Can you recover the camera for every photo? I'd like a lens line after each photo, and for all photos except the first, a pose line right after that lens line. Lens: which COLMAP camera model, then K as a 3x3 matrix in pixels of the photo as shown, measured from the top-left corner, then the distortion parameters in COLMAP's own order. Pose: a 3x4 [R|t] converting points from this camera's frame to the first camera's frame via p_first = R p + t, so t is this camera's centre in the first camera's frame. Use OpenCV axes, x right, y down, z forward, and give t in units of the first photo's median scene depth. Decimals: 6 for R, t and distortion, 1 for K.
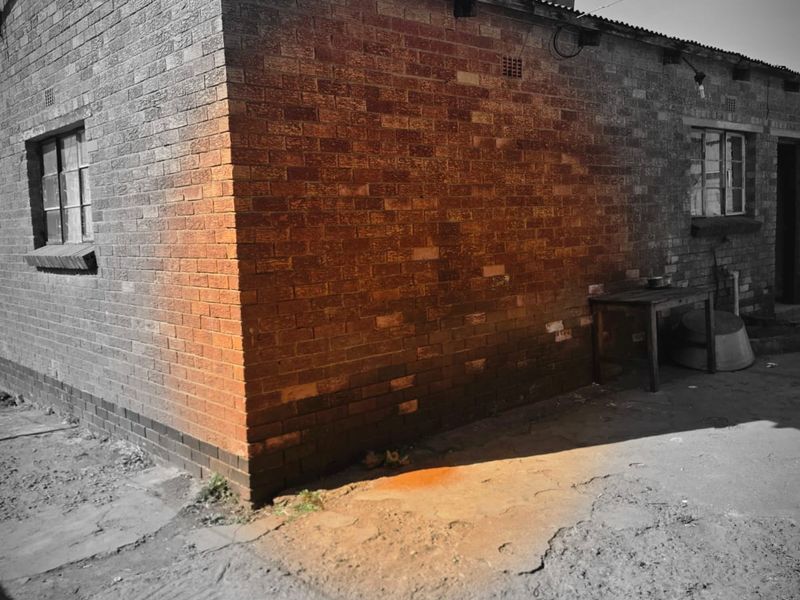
lens RADIAL K [[709.5, 0, 399.4], [0, 709.5, 286.5], [0, 0, 1]] dist [0.081352, -0.110848]
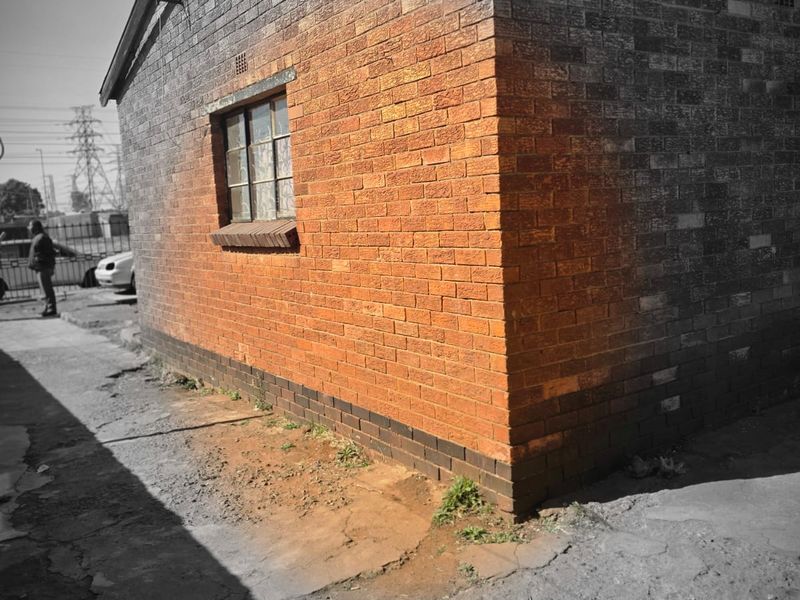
lens RADIAL K [[709.5, 0, 403.0], [0, 709.5, 283.3], [0, 0, 1]] dist [0.081352, -0.110848]
pose [[0.991098, -0.007421, -0.132929, -0.201964], [0.010514, 0.999690, 0.022583, 0.004232], [0.132720, -0.023779, 0.990868, 0.128529]]
